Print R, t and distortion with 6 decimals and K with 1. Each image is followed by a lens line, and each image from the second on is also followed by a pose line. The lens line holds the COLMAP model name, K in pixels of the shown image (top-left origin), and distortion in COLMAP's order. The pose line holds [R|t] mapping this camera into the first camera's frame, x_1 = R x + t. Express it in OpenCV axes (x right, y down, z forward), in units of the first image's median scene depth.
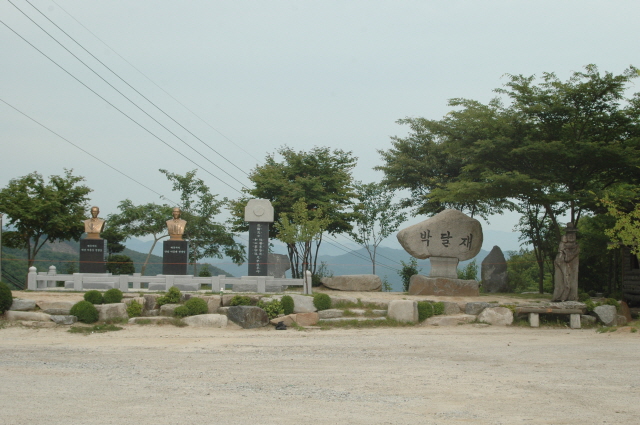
lens RADIAL K [[1150.1, 0, 320.0], [0, 1150.1, 212.5], [0, 0, 1]] dist [-0.061758, -0.181608]
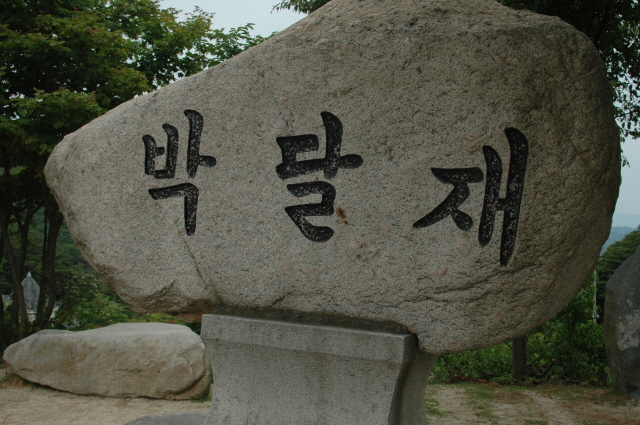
lens RADIAL K [[792.3, 0, 320.0], [0, 792.3, 212.5], [0, 0, 1]] dist [-0.134835, 0.075655]
pose [[0.977998, -0.003261, -0.208588, 0.116966], [0.006567, 0.999864, 0.015158, 0.023368], [0.208510, -0.016195, 0.977886, 0.833538]]
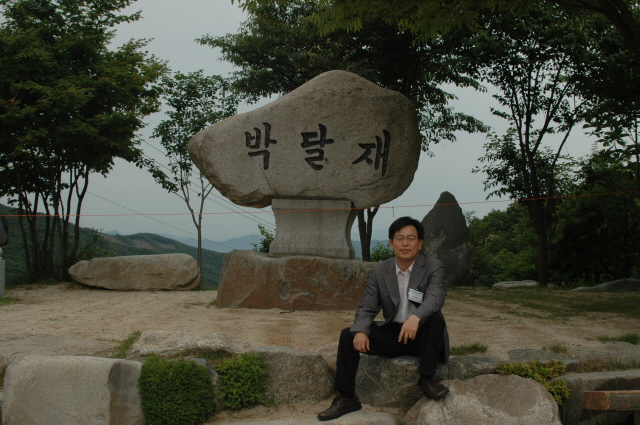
lens RADIAL K [[792.3, 0, 320.0], [0, 792.3, 212.5], [0, 0, 1]] dist [-0.134835, 0.075655]
pose [[0.999677, -0.019229, 0.016631, 0.096991], [0.019302, 0.999805, -0.004221, 0.040275], [-0.016547, 0.004541, 0.999853, 0.689452]]
